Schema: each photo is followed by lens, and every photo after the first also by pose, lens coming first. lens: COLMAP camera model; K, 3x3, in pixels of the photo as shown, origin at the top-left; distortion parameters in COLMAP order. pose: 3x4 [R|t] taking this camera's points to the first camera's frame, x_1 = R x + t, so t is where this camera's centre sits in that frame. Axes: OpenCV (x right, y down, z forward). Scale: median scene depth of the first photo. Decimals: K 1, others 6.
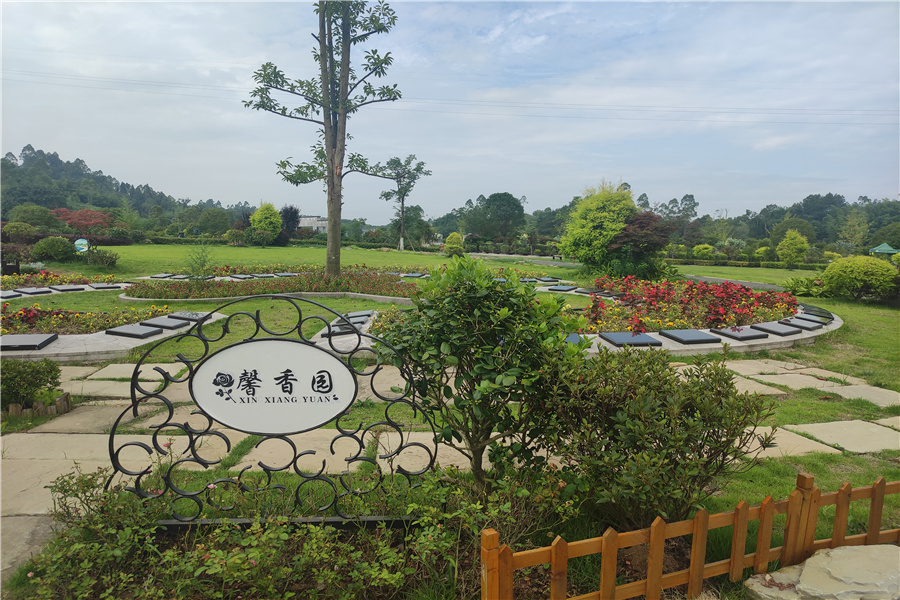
lens RADIAL K [[660.4, 0, 450.0], [0, 660.4, 300.0], [0, 0, 1]] dist [0.045622, -0.038104]
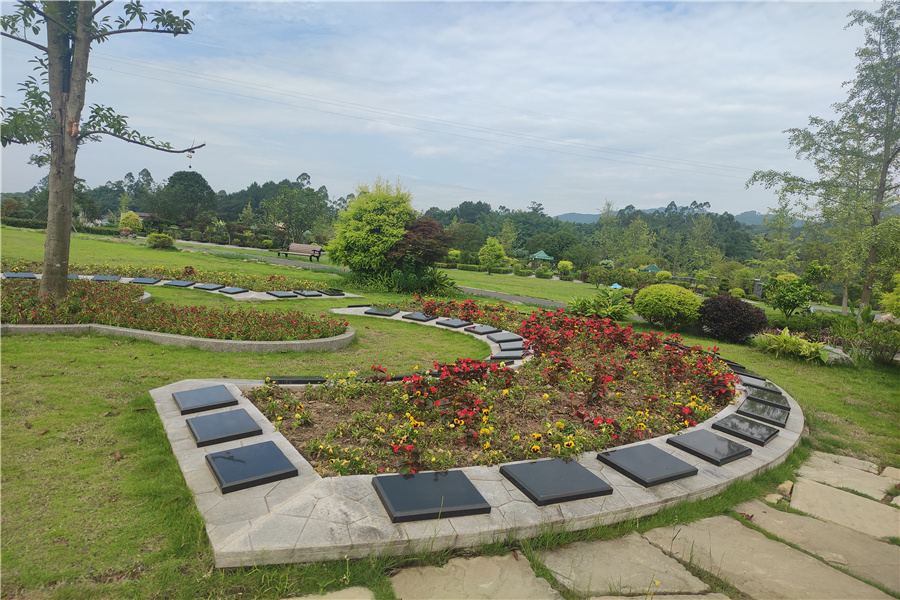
lens RADIAL K [[660.4, 0, 450.0], [0, 660.4, 300.0], [0, 0, 1]] dist [0.045622, -0.038104]
pose [[0.886786, 0.013993, 0.461968, -0.094906], [-0.021675, 0.999701, 0.011327, -0.031171], [-0.461672, -0.020057, 0.886824, 0.176406]]
